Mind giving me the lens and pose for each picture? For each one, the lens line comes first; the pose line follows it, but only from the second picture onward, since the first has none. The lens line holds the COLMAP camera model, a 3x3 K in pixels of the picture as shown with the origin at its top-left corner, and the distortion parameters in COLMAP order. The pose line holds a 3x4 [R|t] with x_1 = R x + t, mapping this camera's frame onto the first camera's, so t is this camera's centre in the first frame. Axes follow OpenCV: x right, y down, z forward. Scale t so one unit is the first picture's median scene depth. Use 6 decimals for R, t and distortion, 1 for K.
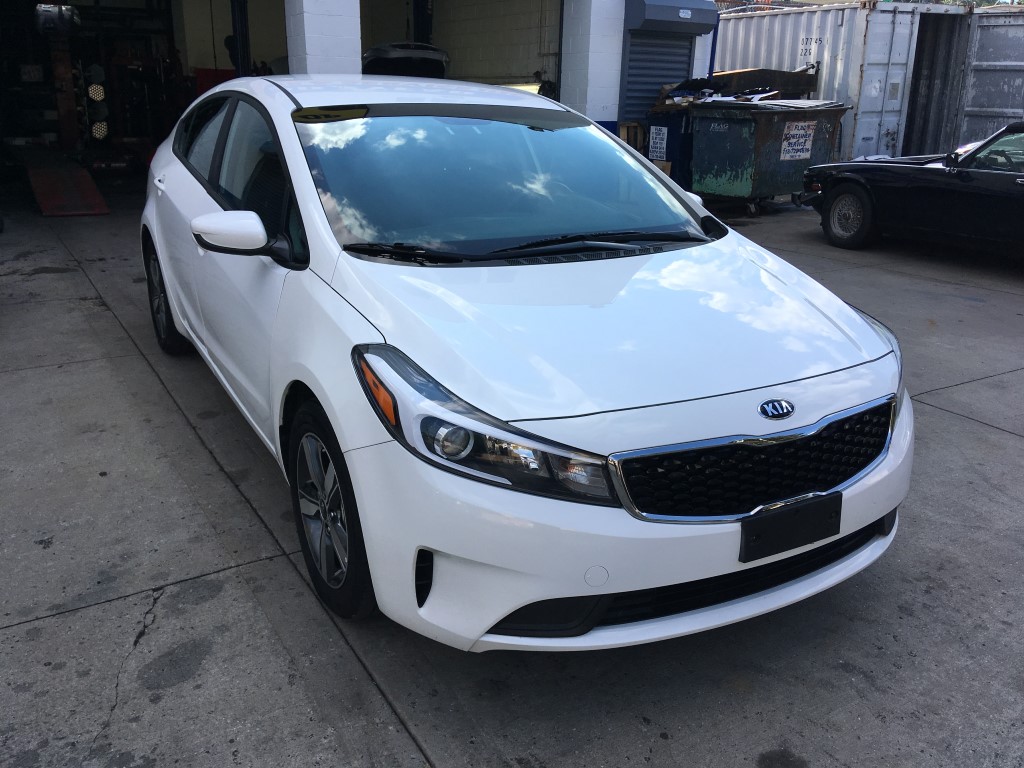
lens RADIAL K [[863.8, 0, 509.6], [0, 863.8, 386.7], [0, 0, 1]] dist [0.096565, -0.150611]
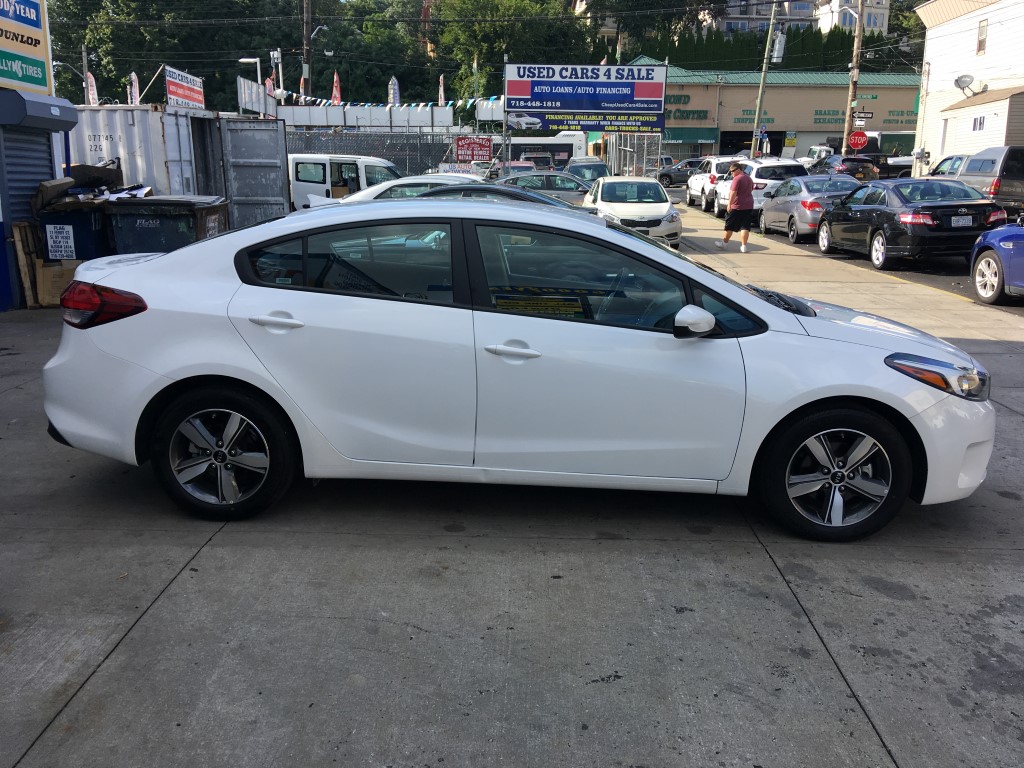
lens RADIAL K [[863.8, 0, 508.1], [0, 863.8, 382.1], [0, 0, 1]] dist [0.096565, -0.150611]
pose [[0.530819, -0.202484, 0.822941, -1.165877], [0.277953, 0.958923, 0.056655, -0.178125], [-0.800608, 0.198665, 0.565295, 0.371847]]
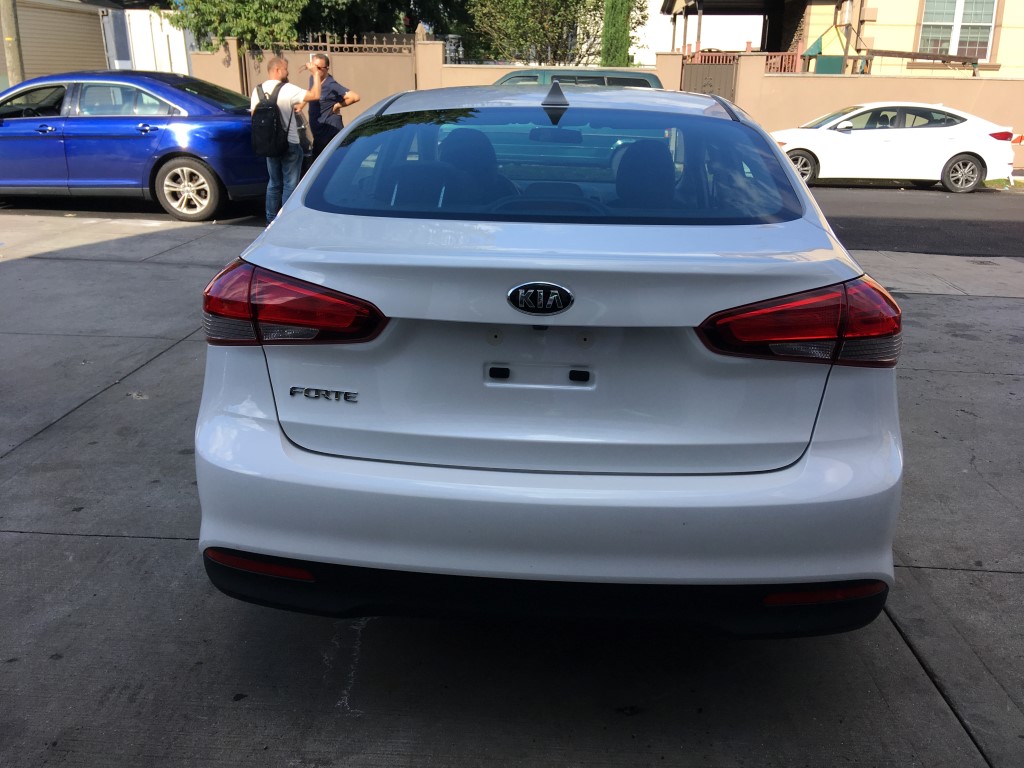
lens RADIAL K [[863.8, 0, 510.7], [0, 863.8, 393.5], [0, 0, 1]] dist [0.096565, -0.150611]
pose [[-0.834597, -0.212192, 0.508352, -0.634557], [0.145589, 0.805052, 0.575061, -0.643688], [-0.531274, 0.553954, -0.641002, 1.828637]]
